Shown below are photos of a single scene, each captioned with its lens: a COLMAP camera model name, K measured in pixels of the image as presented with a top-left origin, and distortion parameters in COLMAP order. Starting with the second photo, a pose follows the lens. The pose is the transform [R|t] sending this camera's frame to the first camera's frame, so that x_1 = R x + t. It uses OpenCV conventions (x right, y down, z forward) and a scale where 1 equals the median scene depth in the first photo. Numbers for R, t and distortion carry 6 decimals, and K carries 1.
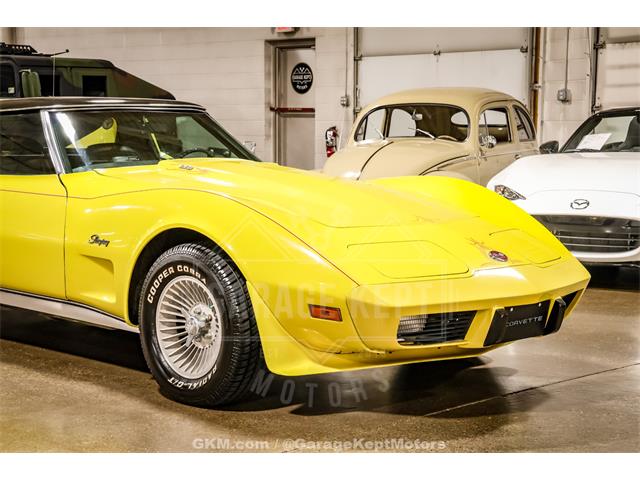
lens RADIAL K [[1291.8, 0, 320.0], [0, 1291.8, 240.0], [0, 0, 1]] dist [0.287874, 0.453837]
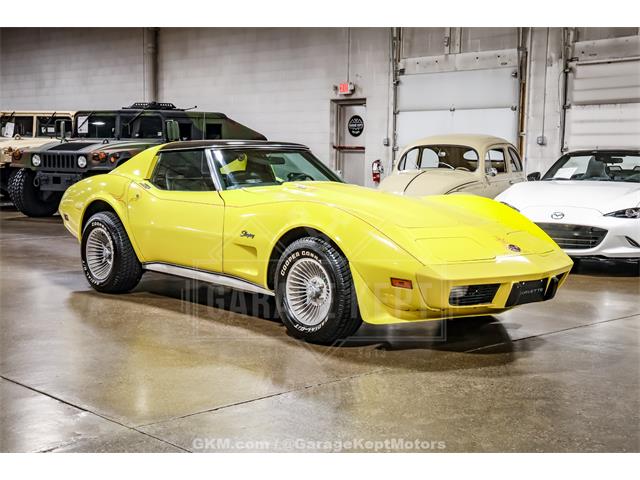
lens RADIAL K [[928.8, 0, 320.0], [0, 928.8, 240.0], [0, 0, 1]] dist [0.081639, 0.536269]
pose [[0.999290, 0.014339, -0.034847, -0.040187], [-0.014348, 0.999897, -0.000013, 0.004899], [0.034843, 0.000513, 0.999393, -0.073157]]
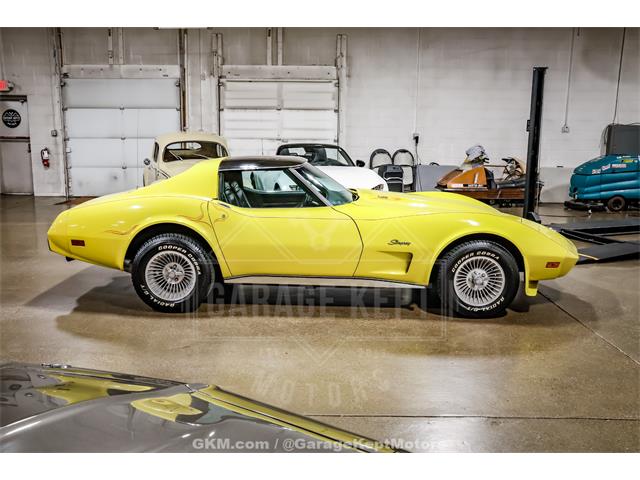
lens RADIAL K [[620.7, 0, 320.0], [0, 620.7, 240.0], [0, 0, 1]] dist [-0.112914, 0.200653]
pose [[0.713995, -0.121522, 0.689525, -0.737509], [0.057178, 0.991653, 0.115562, -0.095955], [-0.697813, -0.043085, 0.714983, 0.390583]]
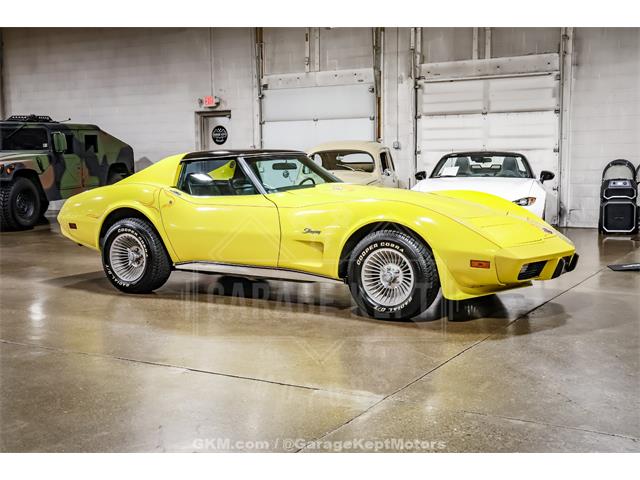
lens RADIAL K [[828.2, 0, 320.0], [0, 828.2, 240.0], [0, 0, 1]] dist [0.081155, 0.078037]
pose [[0.970044, -0.037456, 0.240025, -0.366138], [0.036668, 0.999297, 0.007748, 0.003357], [-0.240147, 0.001285, 0.970736, -0.063307]]
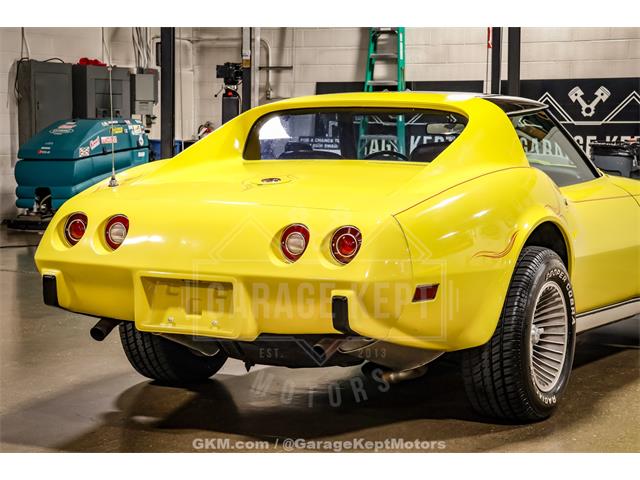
lens RADIAL K [[1512.0, 0, 320.0], [0, 1512.0, 240.0], [0, 0, 1]] dist [0.338347, 0.325554]
pose [[-0.294740, -0.084797, 0.951808, -1.139879], [0.079862, 0.990384, 0.112964, -0.138799], [-0.952235, 0.109308, -0.285133, 1.429392]]
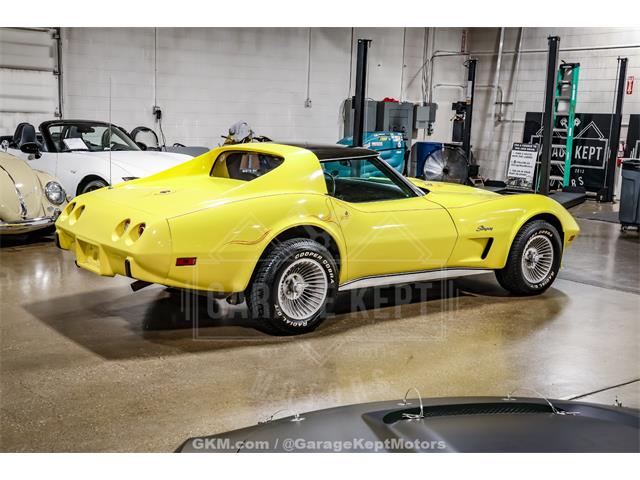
lens RADIAL K [[828.2, 0, 320.0], [0, 828.2, 240.0], [0, 0, 1]] dist [0.081155, 0.078037]
pose [[0.122325, -0.158942, 0.979681, -1.169945], [0.057699, 0.986563, 0.152854, -0.152727], [-0.990812, 0.037828, 0.129852, 0.932284]]
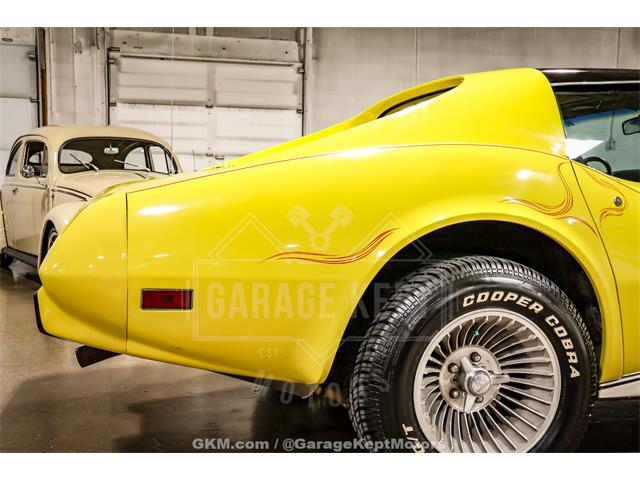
lens RADIAL K [[771.4, 0, 320.0], [0, 771.4, 240.0], [0, 0, 1]] dist [0.038341, 0.055720]
pose [[0.500199, -0.056797, 0.864046, -0.643102], [0.075867, 0.996884, 0.021609, -0.044441], [-0.862581, 0.054744, 0.502949, 0.962312]]
